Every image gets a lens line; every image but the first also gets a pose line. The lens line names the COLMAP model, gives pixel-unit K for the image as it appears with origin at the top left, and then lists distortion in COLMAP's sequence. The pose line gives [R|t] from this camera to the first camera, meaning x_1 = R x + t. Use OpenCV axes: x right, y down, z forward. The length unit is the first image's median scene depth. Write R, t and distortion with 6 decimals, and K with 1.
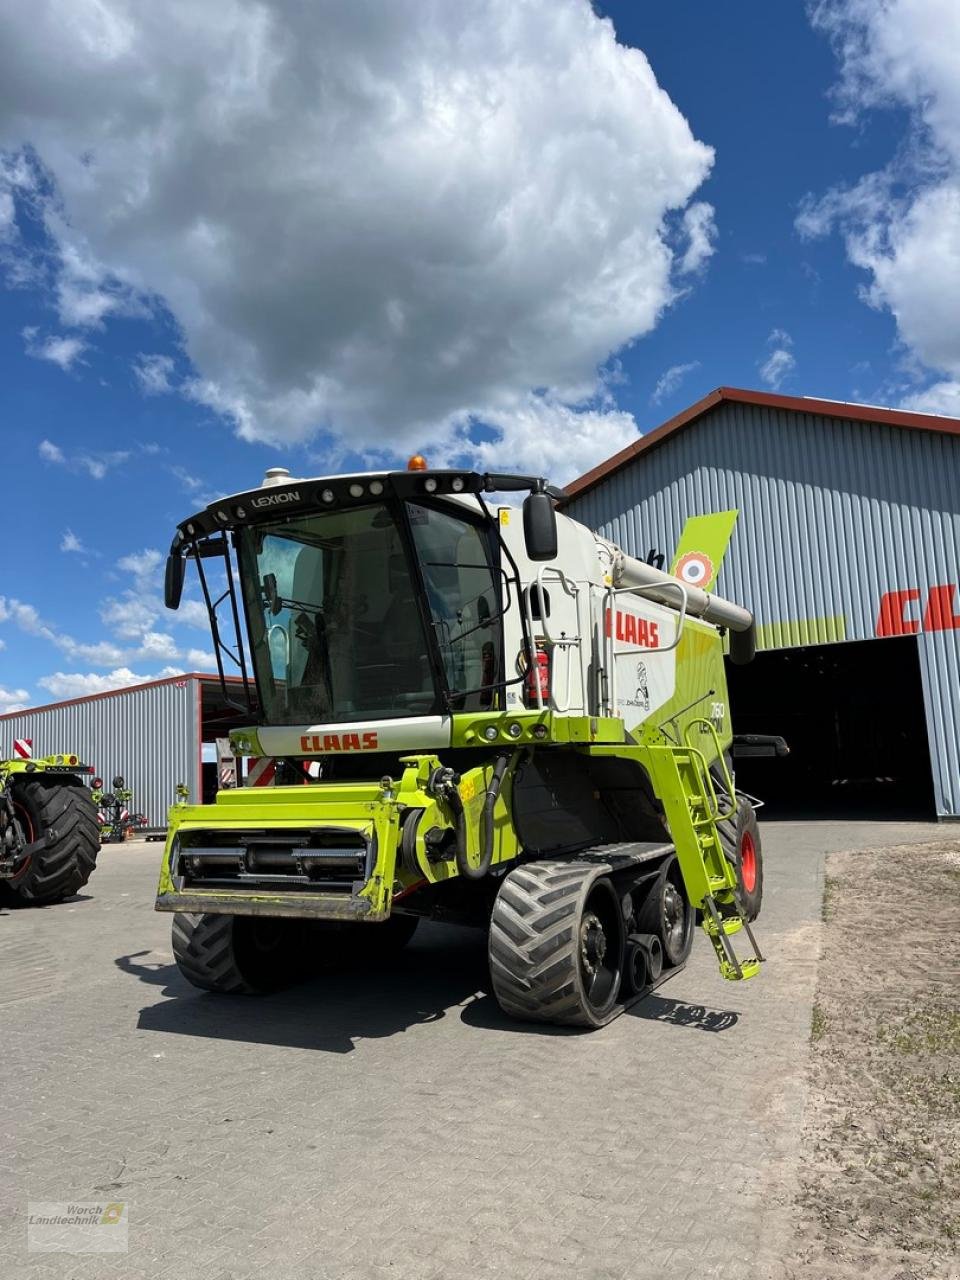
lens RADIAL K [[969.5, 0, 476.9], [0, 969.5, 628.0], [0, 0, 1]] dist [0.066690, -0.085116]
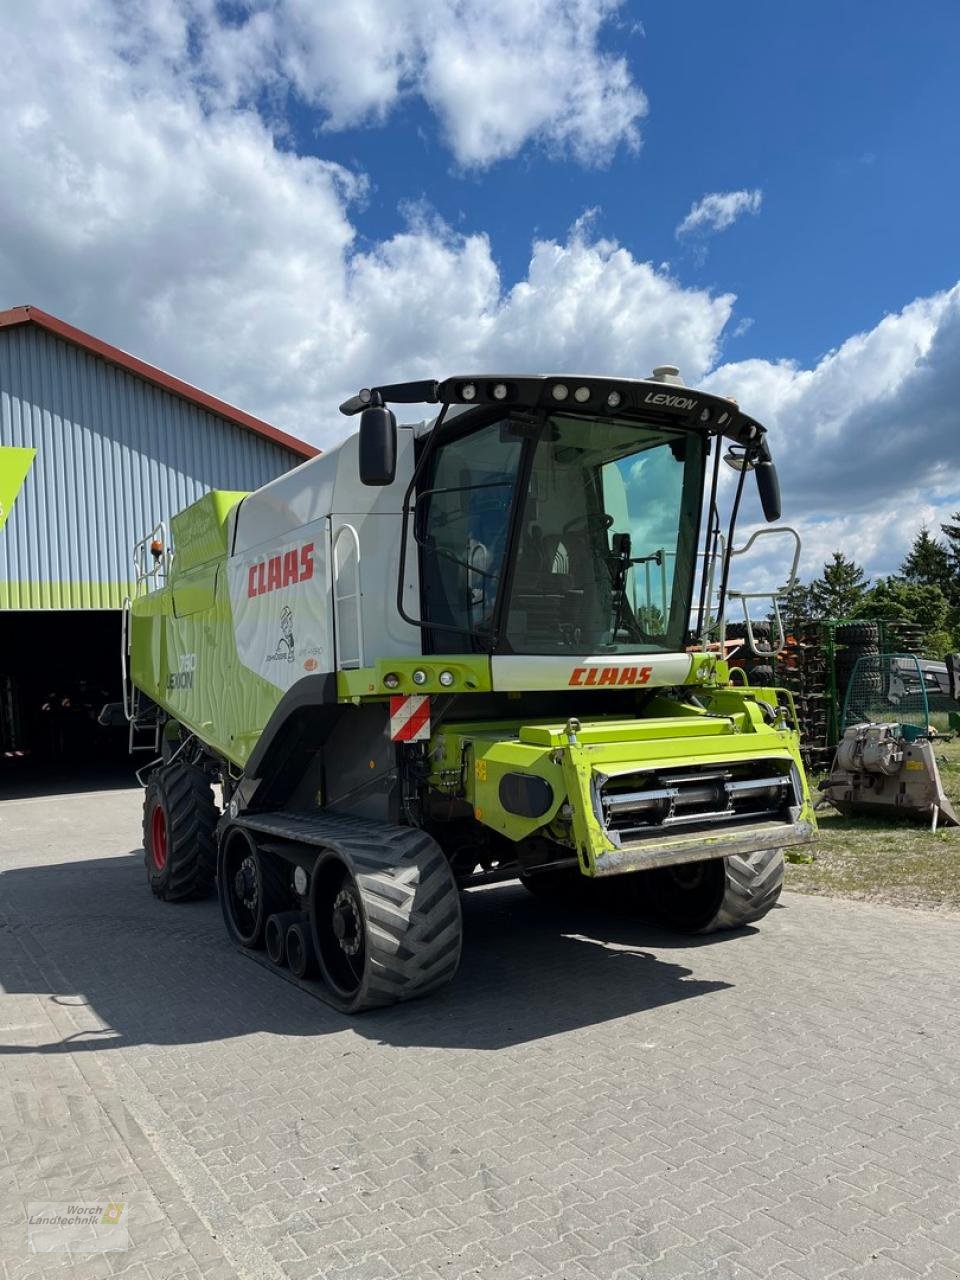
lens RADIAL K [[969.5, 0, 488.6], [0, 969.5, 629.2], [0, 0, 1]] dist [0.066690, -0.085116]
pose [[0.508168, 0.074407, 0.858038, -1.008901], [-0.091931, 0.995256, -0.031860, 0.115907], [-0.856338, -0.062690, 0.512597, 0.647853]]
